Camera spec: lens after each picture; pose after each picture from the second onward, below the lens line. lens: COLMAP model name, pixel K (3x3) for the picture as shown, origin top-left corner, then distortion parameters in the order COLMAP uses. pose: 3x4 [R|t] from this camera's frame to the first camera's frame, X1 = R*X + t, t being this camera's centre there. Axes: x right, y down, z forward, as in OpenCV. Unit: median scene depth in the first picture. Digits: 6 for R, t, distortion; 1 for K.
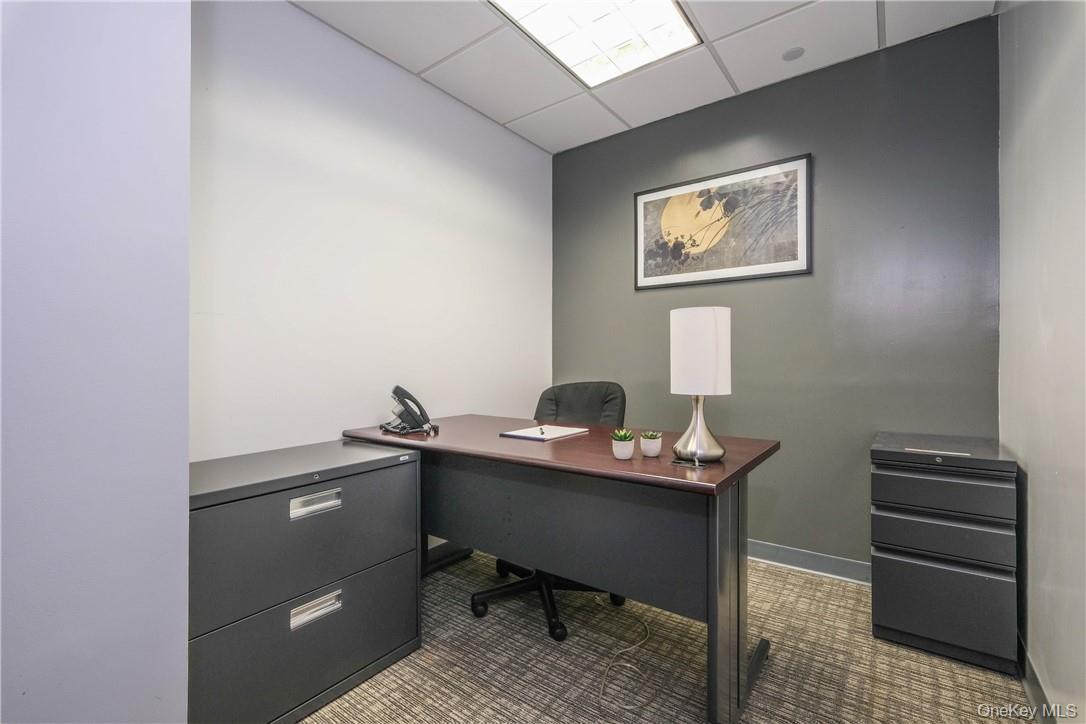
lens RADIAL K [[479.8, 0, 541.5], [0, 479.8, 362.1], [0, 0, 1]] dist [-0.002275, 0.001655]
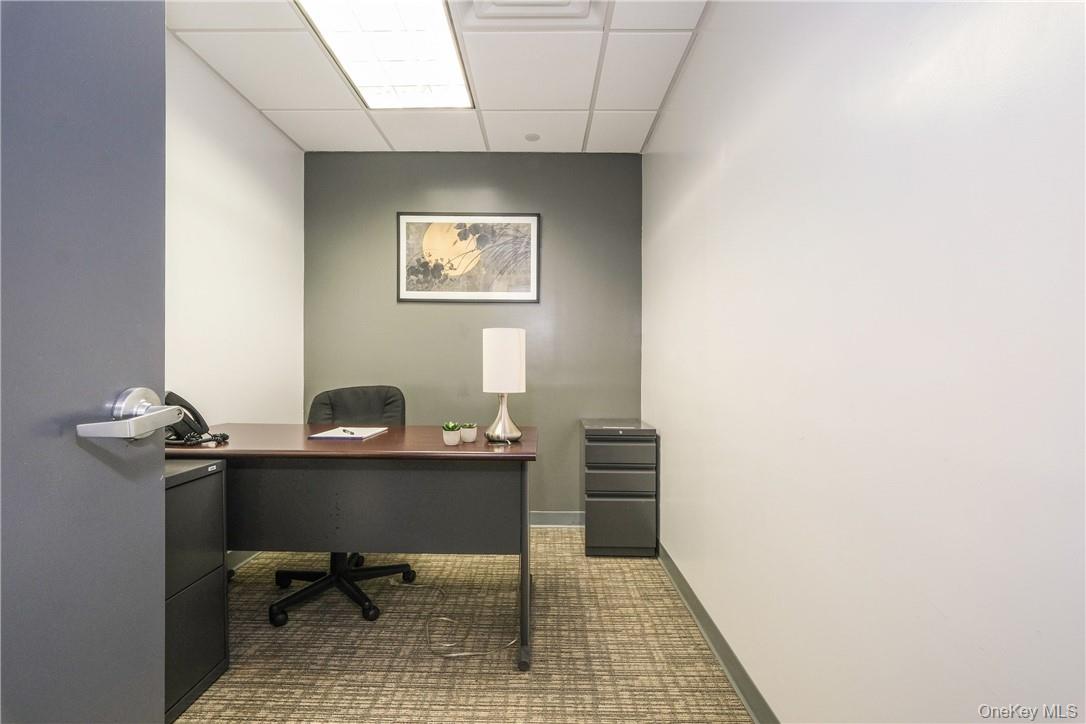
lens RADIAL K [[479.8, 0, 544.4], [0, 479.8, 364.7], [0, 0, 1]] dist [-0.002275, 0.001655]
pose [[0.805119, 0.016565, 0.592882, -0.281710], [-0.011432, 0.999858, -0.012411, 0.003800], [-0.593003, 0.003214, 0.805194, -0.109650]]
